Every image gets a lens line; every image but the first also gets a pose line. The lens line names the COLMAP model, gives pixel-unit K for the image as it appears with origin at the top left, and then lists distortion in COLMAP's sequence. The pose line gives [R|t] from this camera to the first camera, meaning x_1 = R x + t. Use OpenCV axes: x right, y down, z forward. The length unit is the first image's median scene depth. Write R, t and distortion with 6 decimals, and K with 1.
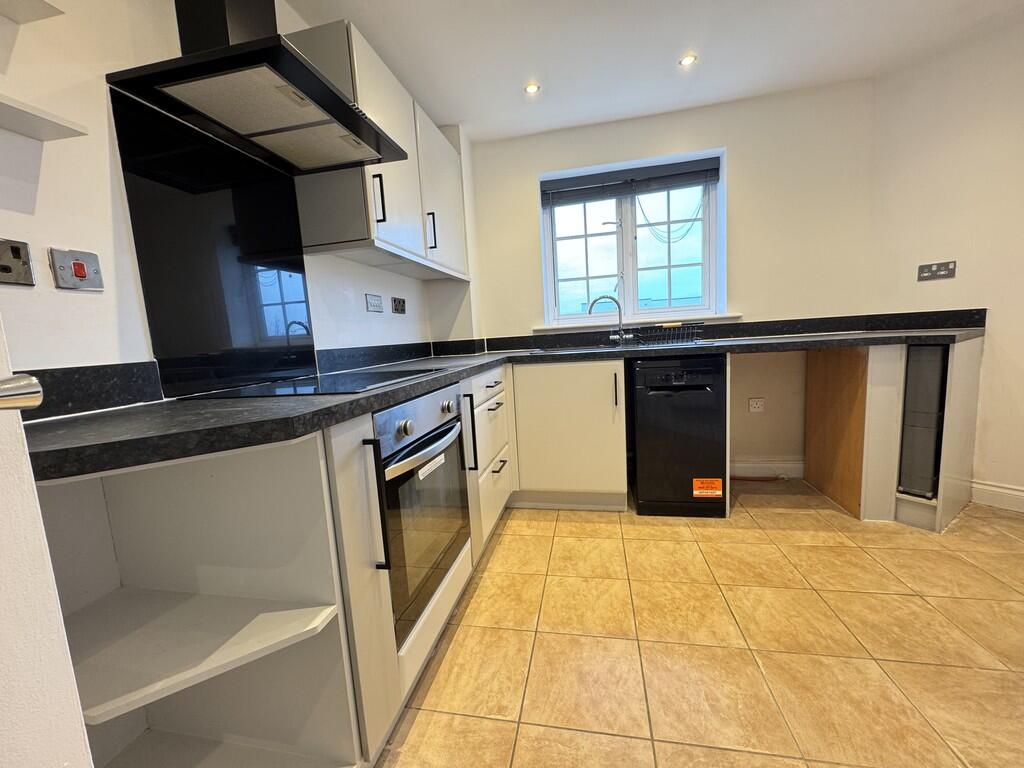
lens RADIAL K [[409.9, 0, 511.8], [0, 409.9, 384.3], [0, 0, 1]] dist [-0.001313, 0.000660]
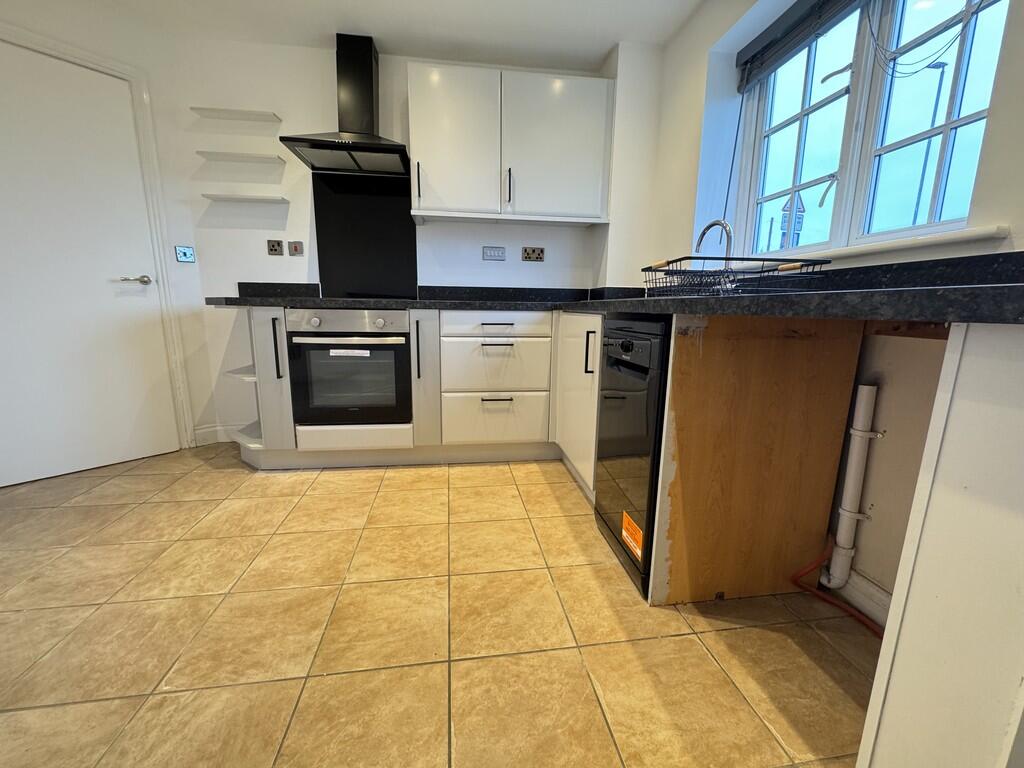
lens RADIAL K [[409.9, 0, 509.8], [0, 409.9, 383.3], [0, 0, 1]] dist [-0.001313, 0.000660]
pose [[0.329179, 0.234051, -0.914801, 1.431013], [-0.145095, 0.969826, 0.195919, -0.092903], [0.933053, 0.068241, 0.353206, 0.926301]]
